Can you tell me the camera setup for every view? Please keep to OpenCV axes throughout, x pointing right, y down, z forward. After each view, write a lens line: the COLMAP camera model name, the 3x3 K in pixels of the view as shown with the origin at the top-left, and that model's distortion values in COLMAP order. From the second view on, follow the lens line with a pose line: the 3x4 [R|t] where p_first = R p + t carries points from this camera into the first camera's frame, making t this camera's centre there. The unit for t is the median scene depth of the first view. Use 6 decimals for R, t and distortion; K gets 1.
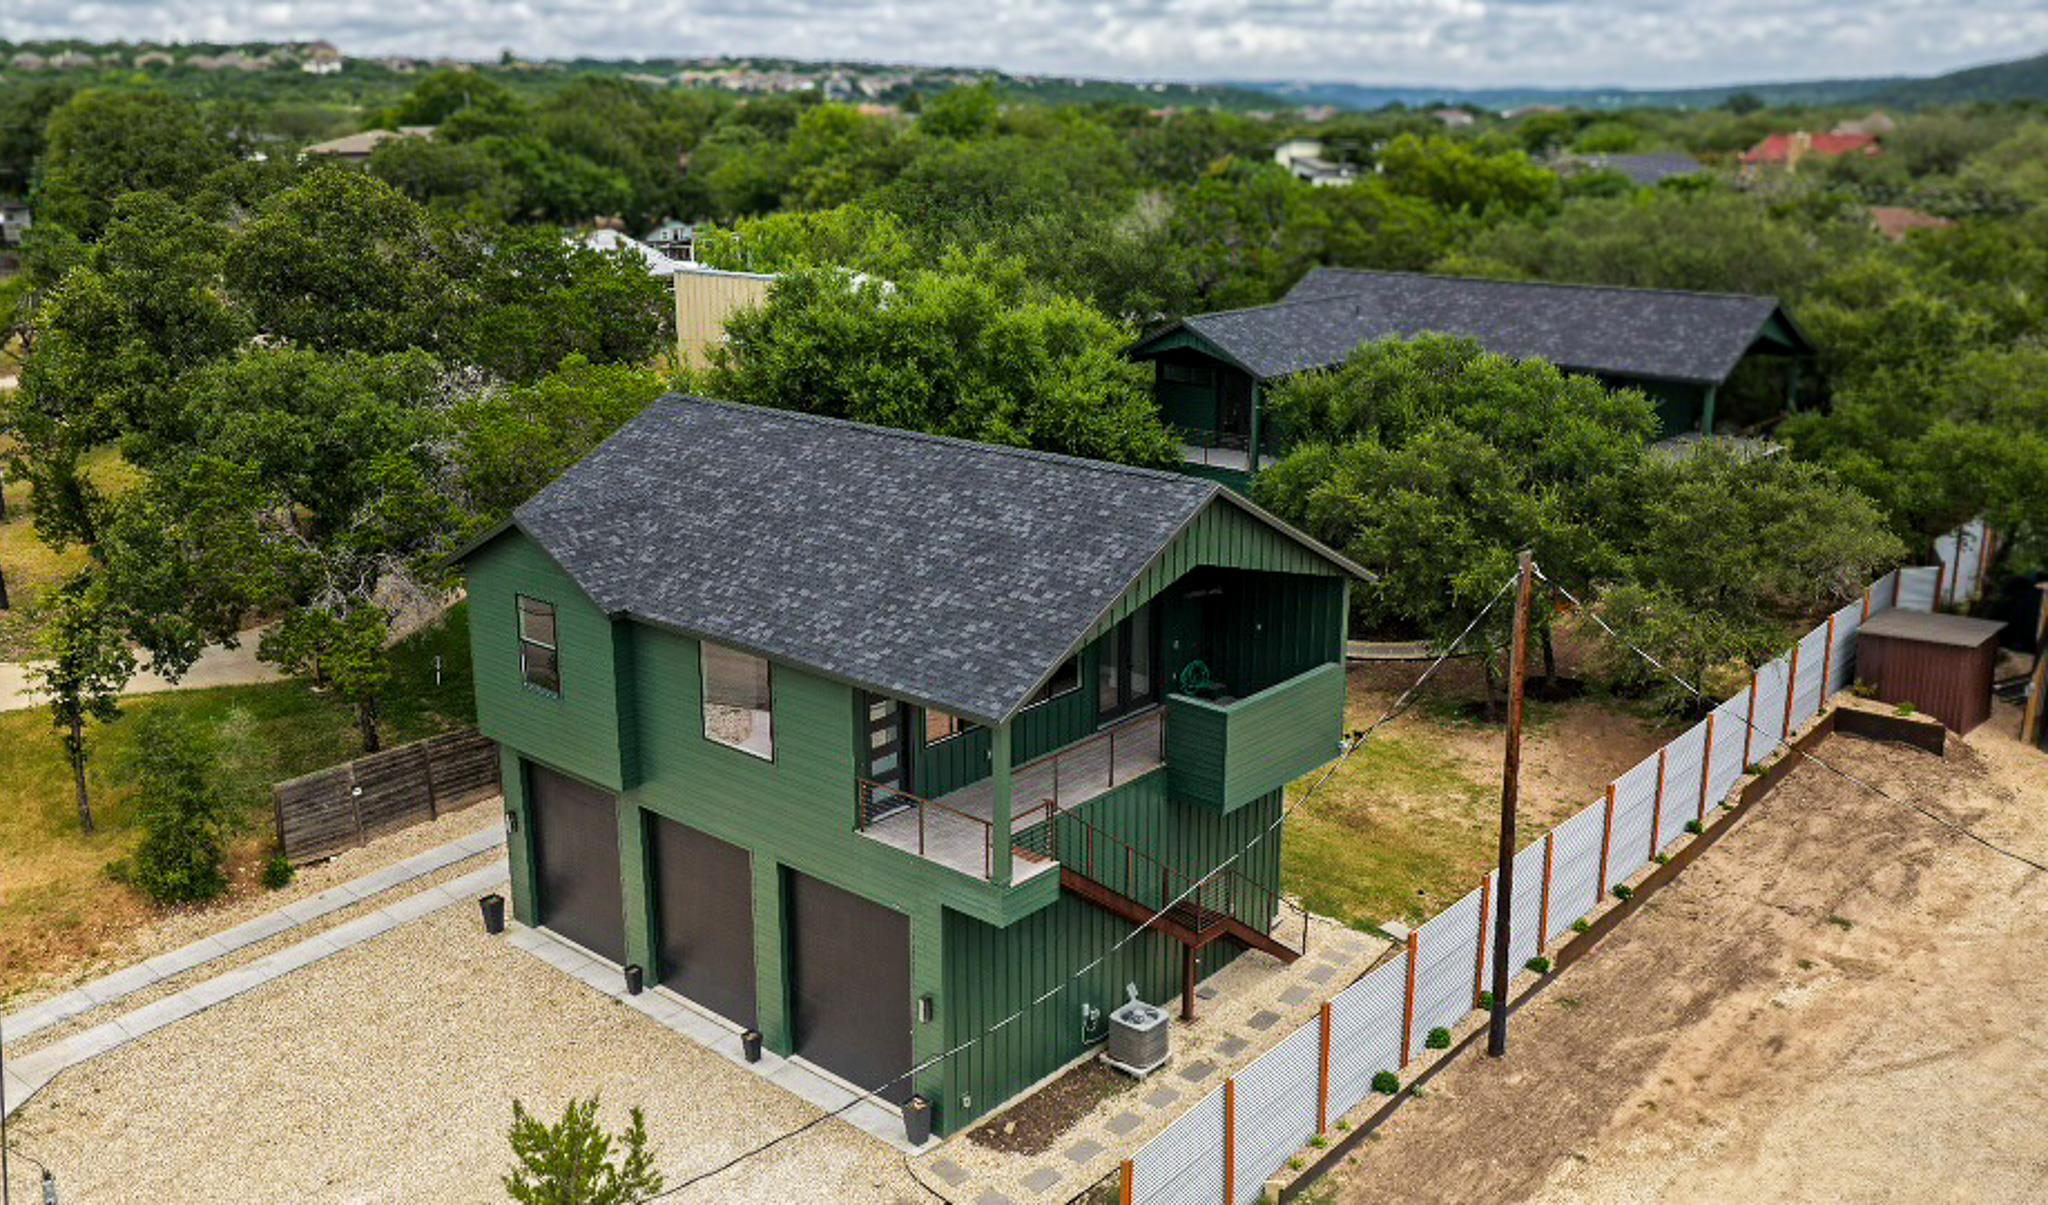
lens RADIAL K [[1703.5, 0, 1024.0], [0, 1703.5, 602.5], [0, 0, 1]] dist [0.007329, 0.001102]
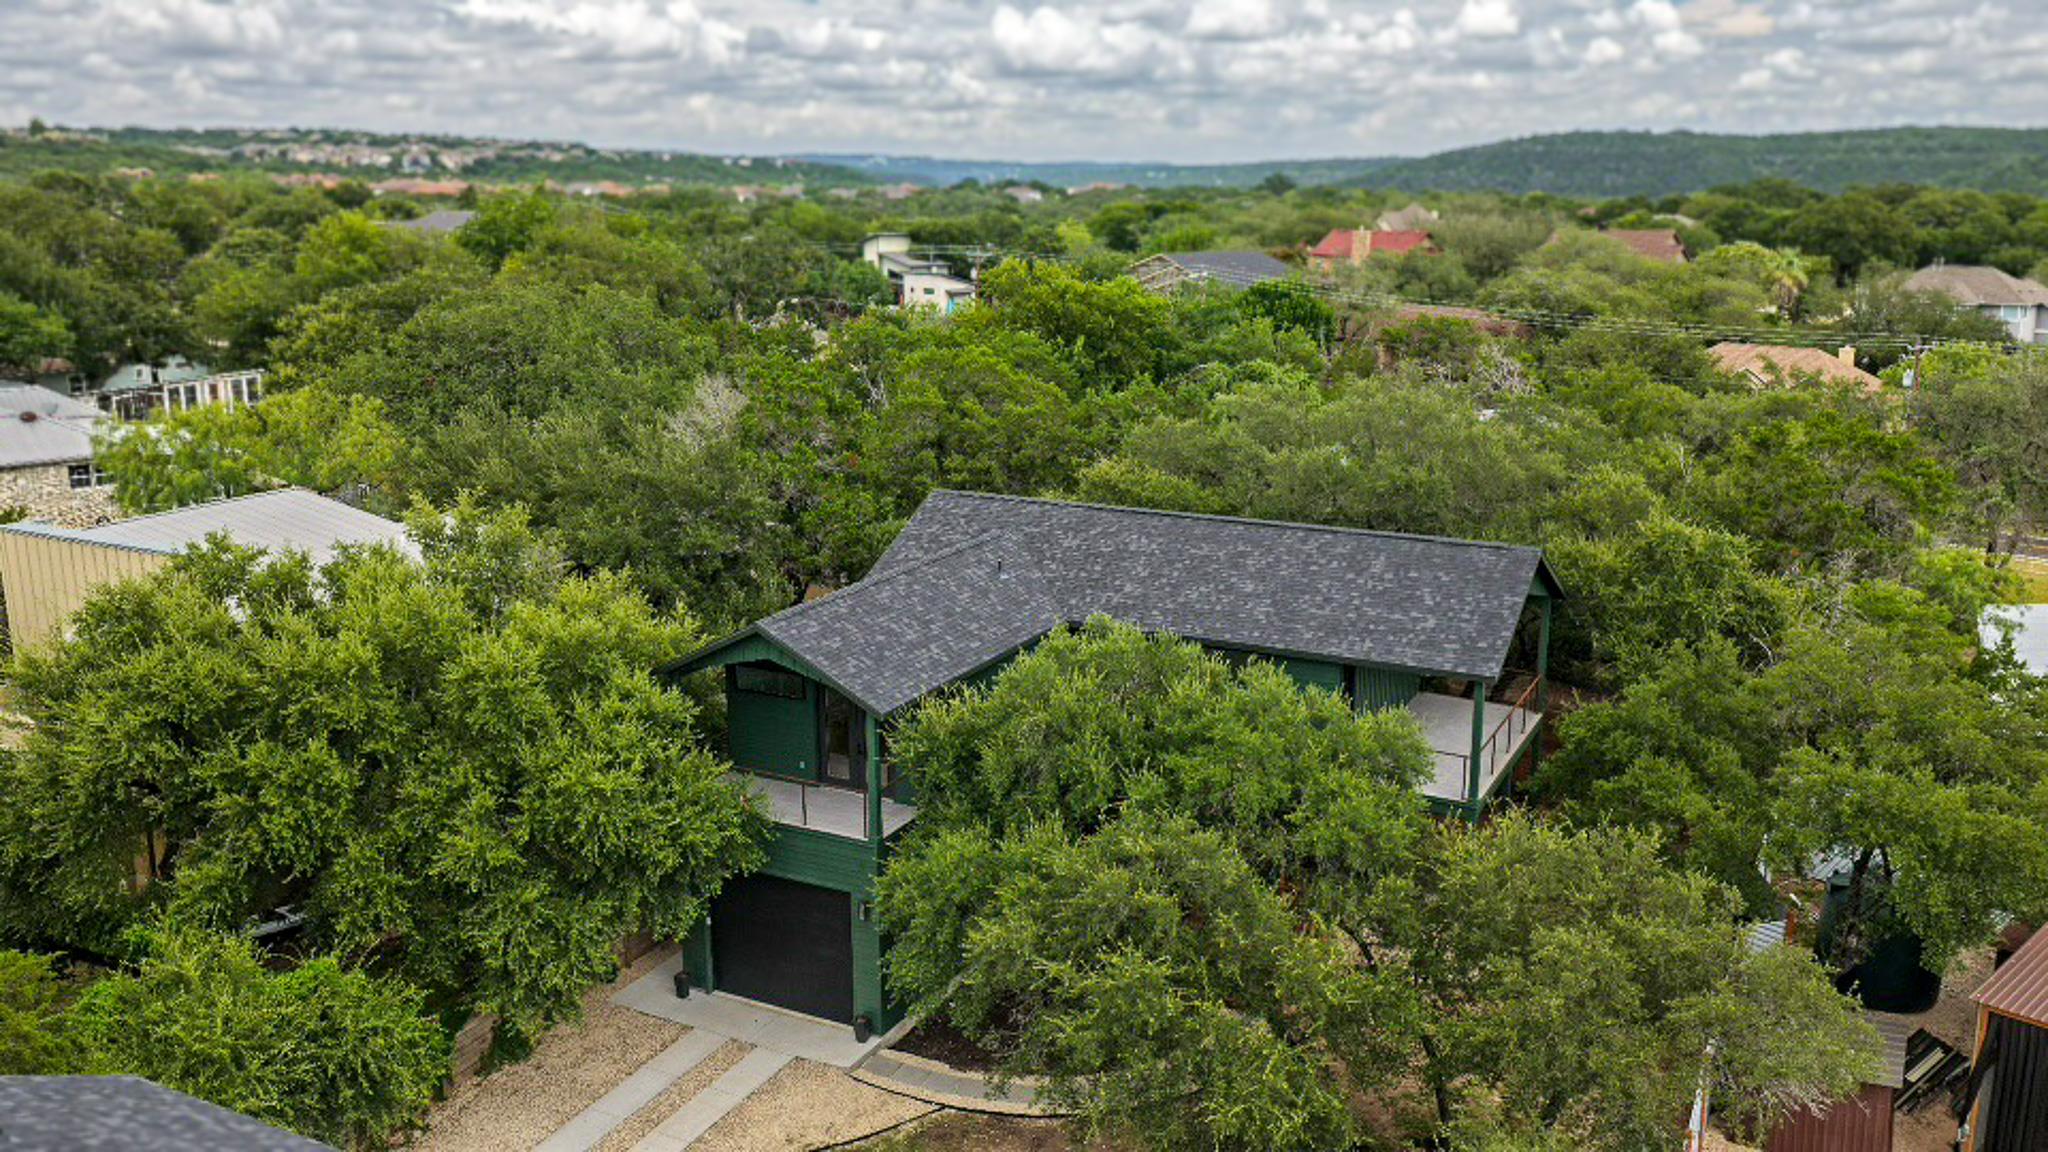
lens RADIAL K [[1650.4, 0, 1024.0], [0, 1650.4, 576.0], [0, 0, 1]] dist [-0.032402, 0.075752]
pose [[0.971649, -0.050803, 0.230906, 0.030498], [0.061695, 0.997286, -0.040190, -0.101710], [-0.228237, 0.053296, 0.972146, 0.226029]]
